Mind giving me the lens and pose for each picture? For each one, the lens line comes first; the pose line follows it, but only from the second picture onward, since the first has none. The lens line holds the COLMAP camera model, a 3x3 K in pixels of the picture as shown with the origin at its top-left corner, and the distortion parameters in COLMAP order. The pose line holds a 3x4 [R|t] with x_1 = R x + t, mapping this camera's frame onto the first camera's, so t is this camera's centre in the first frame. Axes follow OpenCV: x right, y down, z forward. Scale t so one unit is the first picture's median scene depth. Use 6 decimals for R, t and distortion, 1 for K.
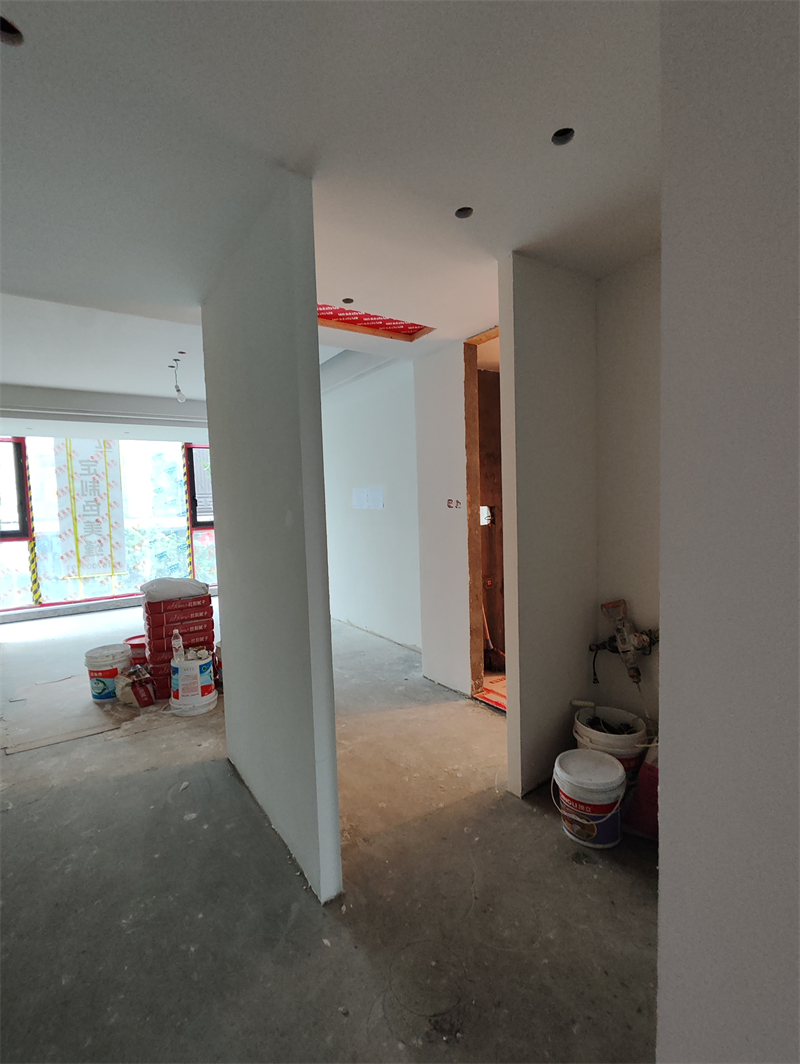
lens RADIAL K [[485.2, 0, 382.8], [0, 485.2, 535.2], [0, 0, 1]] dist [-0.001143, 0.004948]
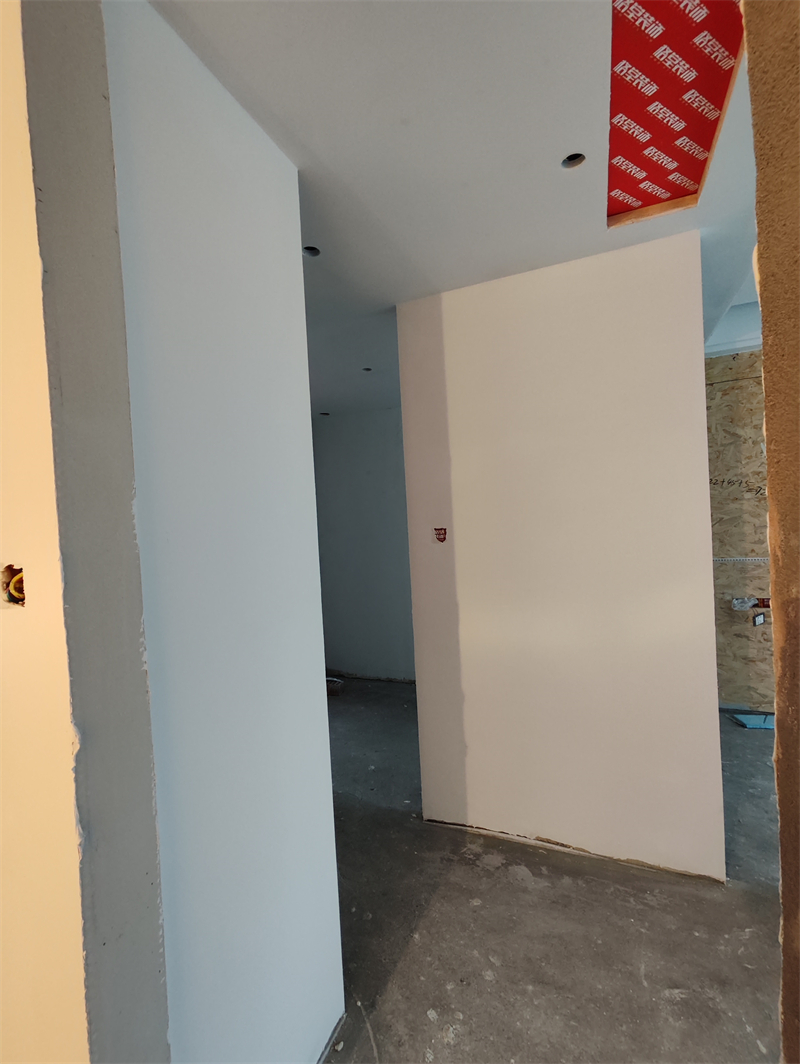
lens RADIAL K [[485.2, 0, 382.8], [0, 485.2, 535.2], [0, 0, 1]] dist [-0.001143, 0.004948]
pose [[-0.836531, 0.094218, -0.539758, 0.346845], [0.048388, 0.993959, 0.098507, -0.095272], [0.545778, 0.056286, -0.836037, 1.059605]]
